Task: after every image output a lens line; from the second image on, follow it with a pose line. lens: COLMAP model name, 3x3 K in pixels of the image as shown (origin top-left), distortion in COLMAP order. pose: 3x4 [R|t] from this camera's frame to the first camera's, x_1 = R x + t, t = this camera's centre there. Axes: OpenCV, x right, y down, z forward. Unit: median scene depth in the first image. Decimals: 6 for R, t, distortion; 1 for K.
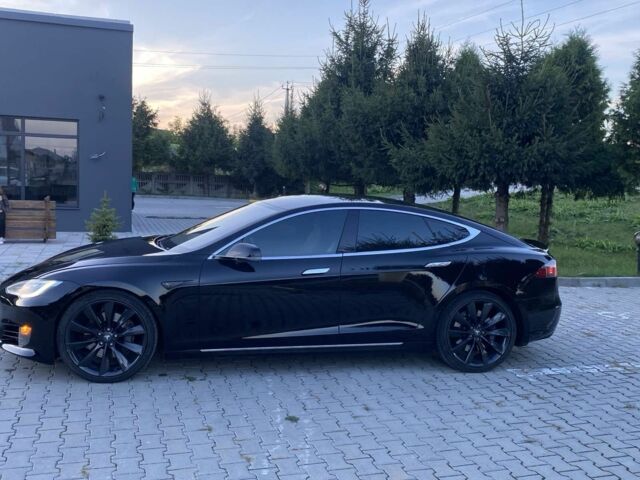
lens RADIAL K [[670.4, 0, 324.2], [0, 670.4, 241.3], [0, 0, 1]] dist [0.089447, -0.196020]
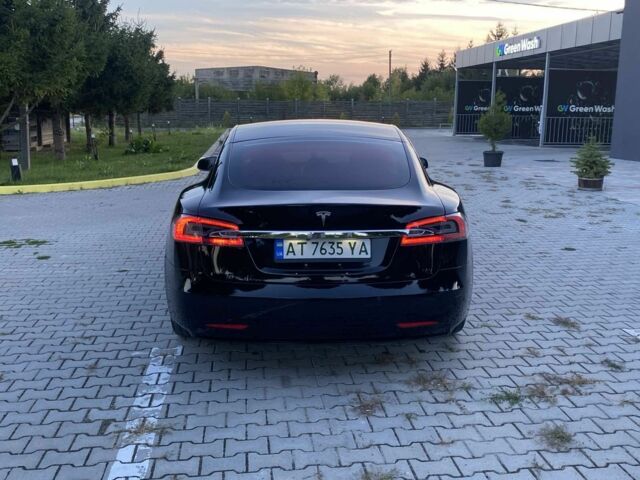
lens RADIAL K [[670.4, 0, 324.2], [0, 670.4, 241.3], [0, 0, 1]] dist [0.089447, -0.196020]
pose [[-0.208050, 0.158346, -0.965216, 1.054909], [-0.110377, 0.976705, 0.184022, -0.094045], [0.971870, 0.144824, -0.185726, 1.418897]]
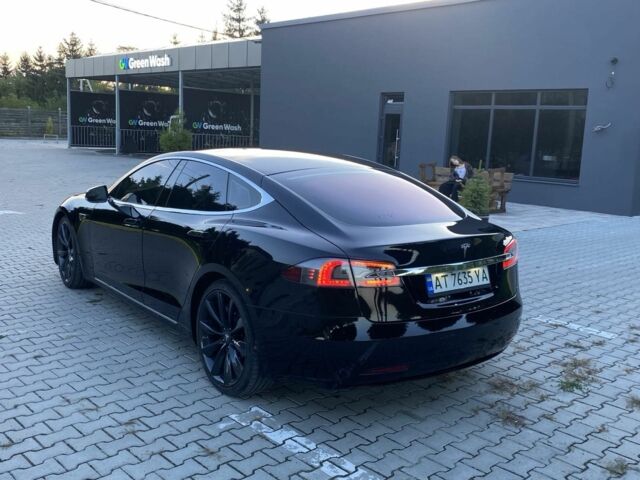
lens RADIAL K [[670.4, 0, 324.2], [0, 670.4, 241.3], [0, 0, 1]] dist [0.089447, -0.196020]
pose [[0.420414, 0.135359, -0.897179, 0.975156], [-0.118888, 0.988503, 0.093427, -0.050337], [0.899510, 0.067385, 0.431673, 0.840390]]
